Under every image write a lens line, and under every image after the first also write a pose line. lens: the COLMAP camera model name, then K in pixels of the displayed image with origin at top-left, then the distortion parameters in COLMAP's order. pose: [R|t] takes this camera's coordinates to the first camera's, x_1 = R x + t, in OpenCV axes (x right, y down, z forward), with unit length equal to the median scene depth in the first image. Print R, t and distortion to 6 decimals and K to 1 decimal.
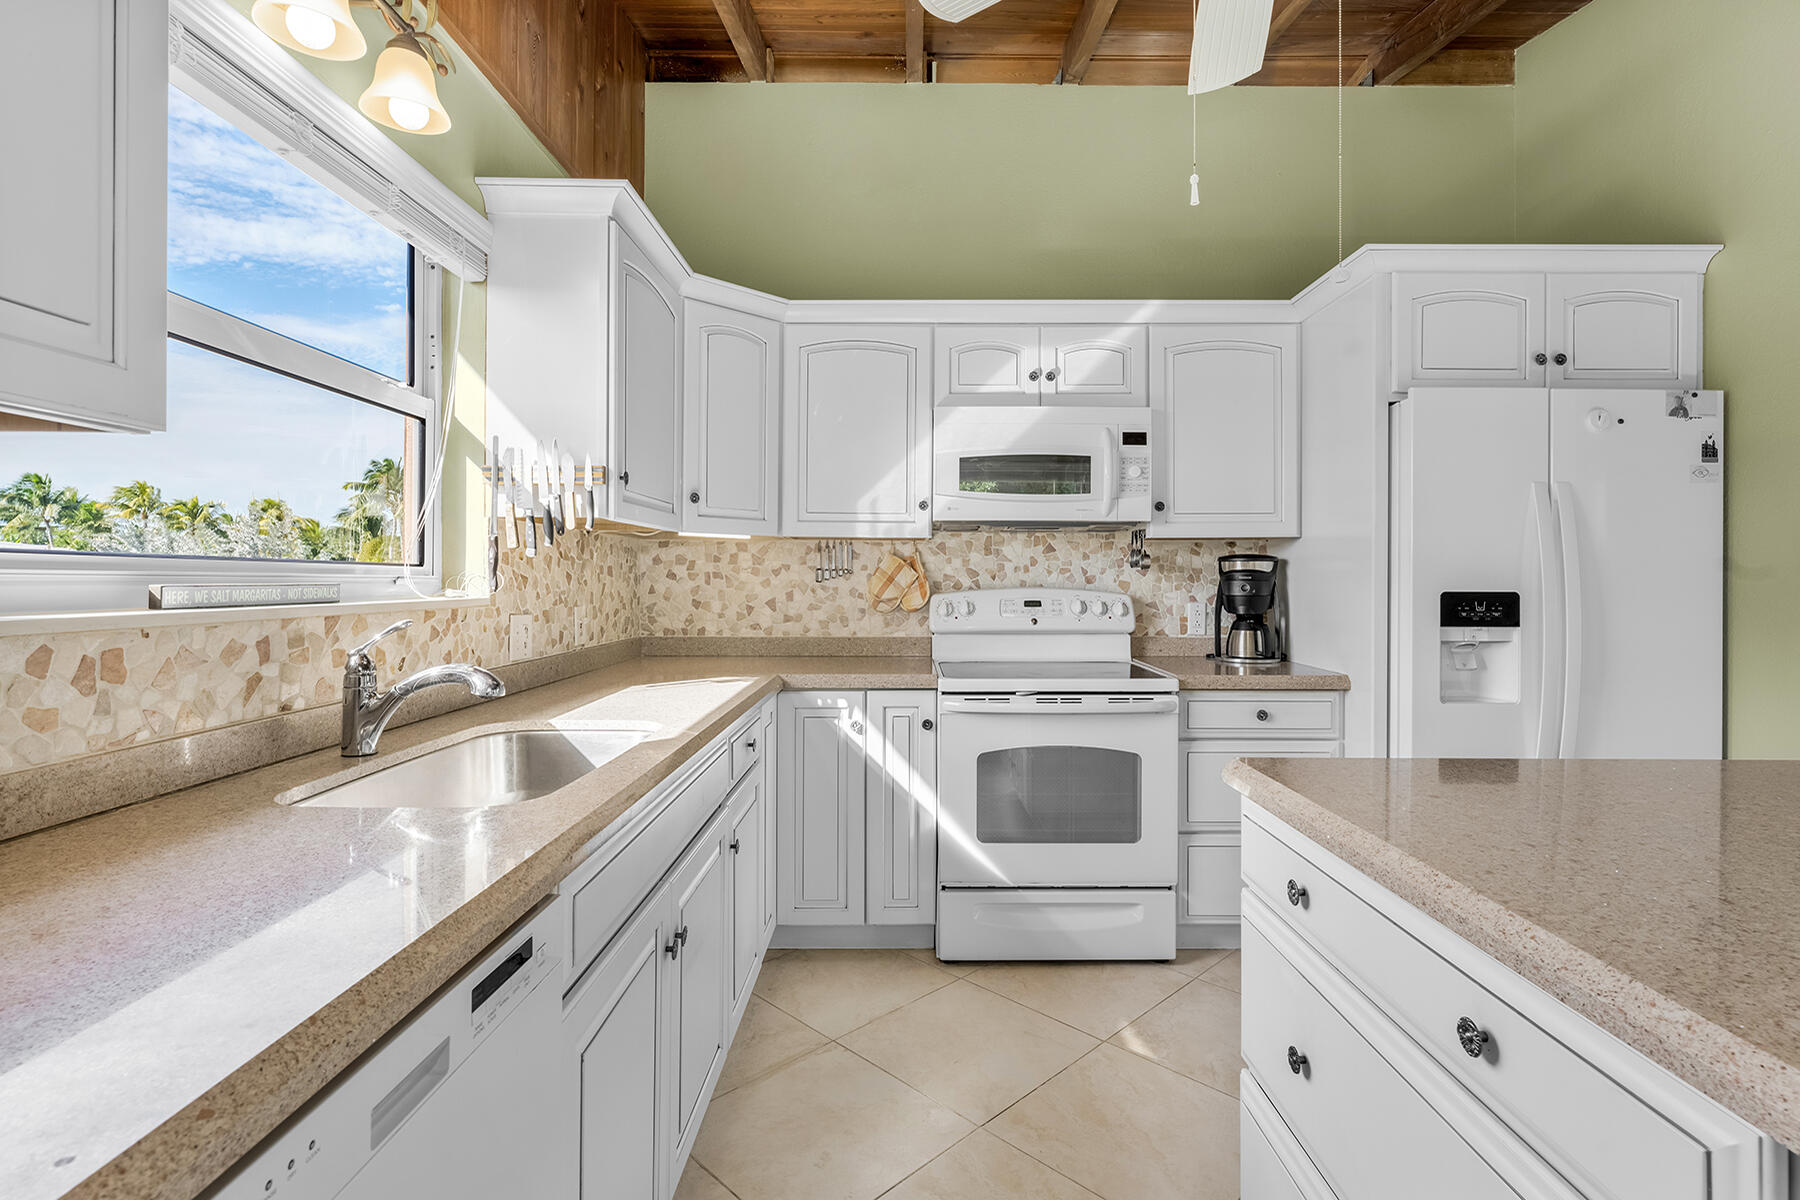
lens RADIAL K [[871.7, 0, 909.6], [0, 871.7, 572.5], [0, 0, 1]] dist [-0.000360, -0.000588]
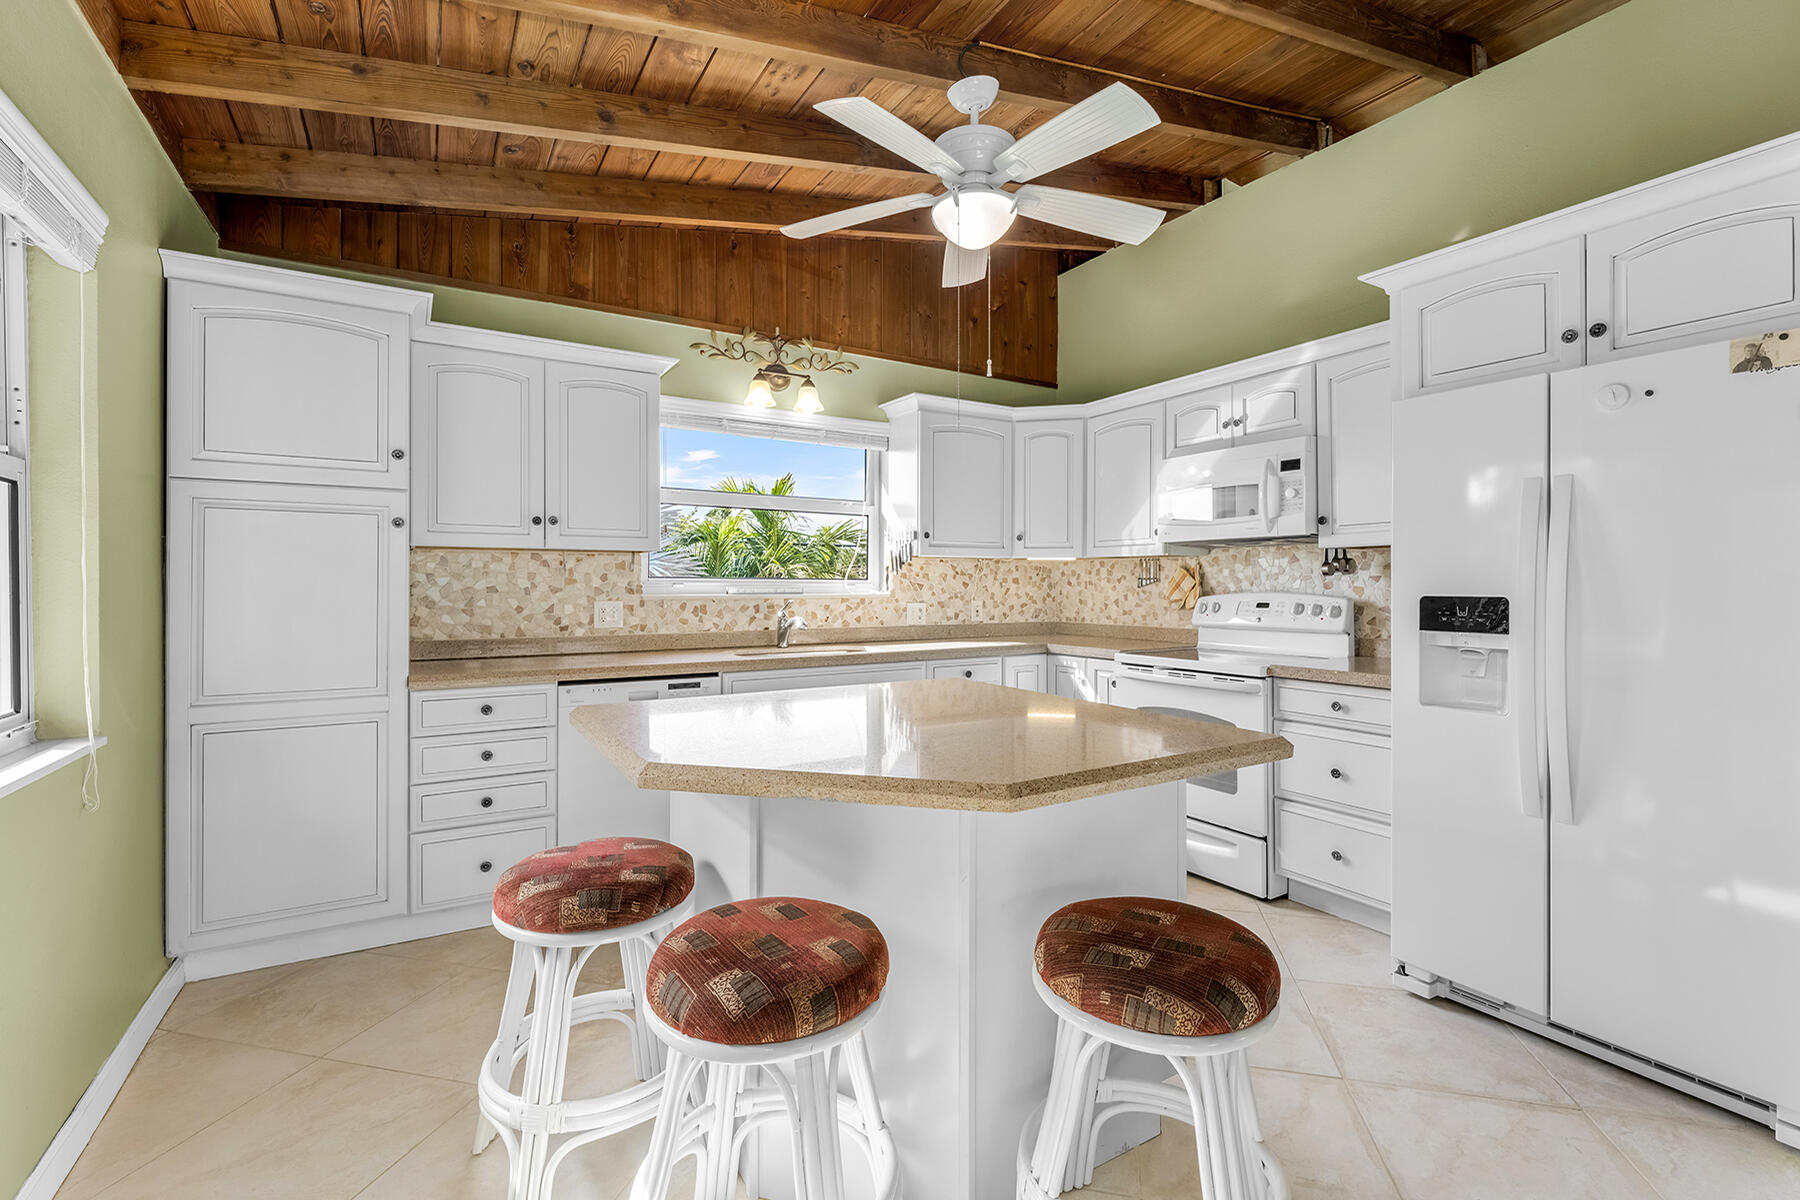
lens RADIAL K [[804.1, 0, 910.0], [0, 804.1, 574.0], [0, 0, 1]] dist [0.001003, -0.000362]
pose [[0.520104, -0.014349, -0.853982, 0.899312], [0.007003, 0.999897, -0.012535, 0.003160], [0.854074, 0.000539, 0.520151, -0.001428]]
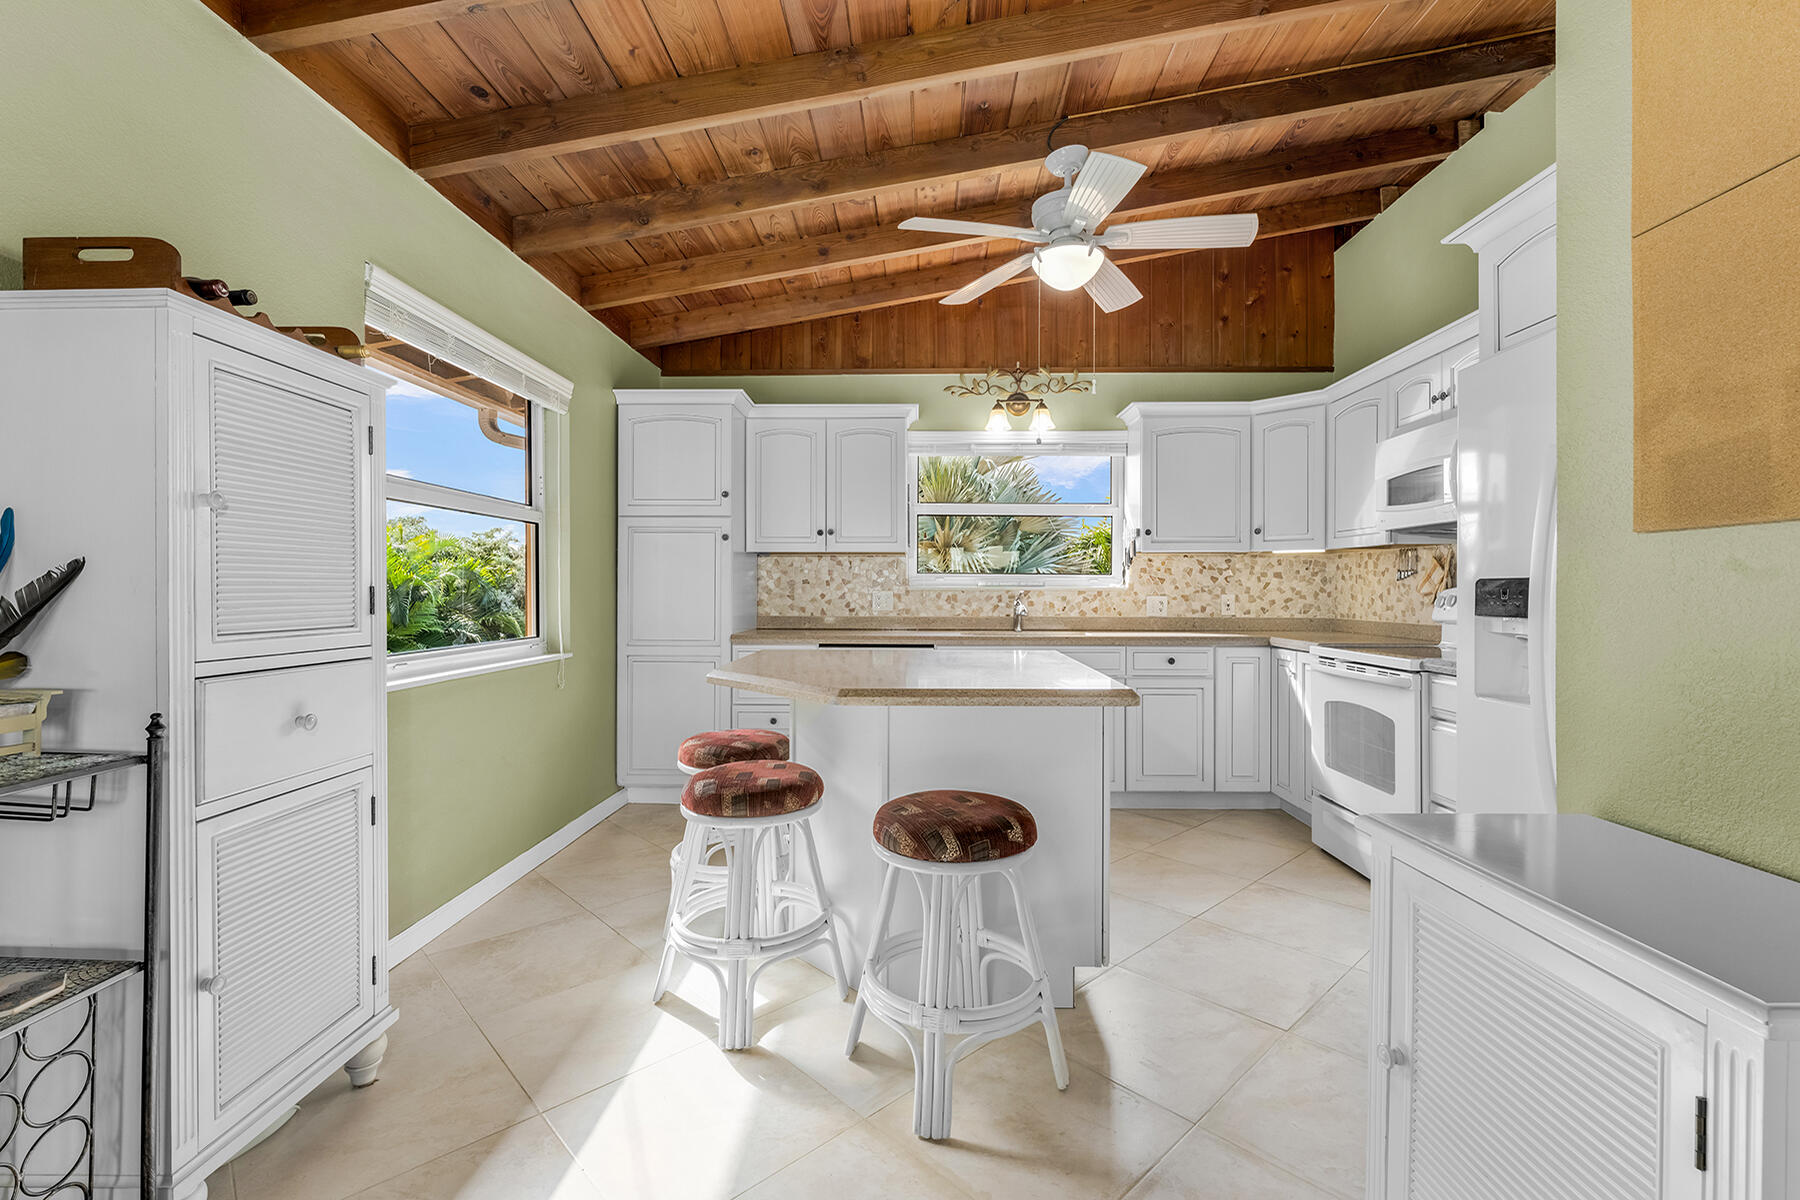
lens RADIAL K [[799.7, 0, 900.6], [0, 799.7, 576.5], [0, 0, 1]] dist [0.000889, -0.000158]
pose [[-0.038217, -0.019045, -0.999088, 1.224212], [0.003897, 0.999808, -0.019208, 0.027417], [0.999262, -0.004628, -0.038135, 0.331264]]
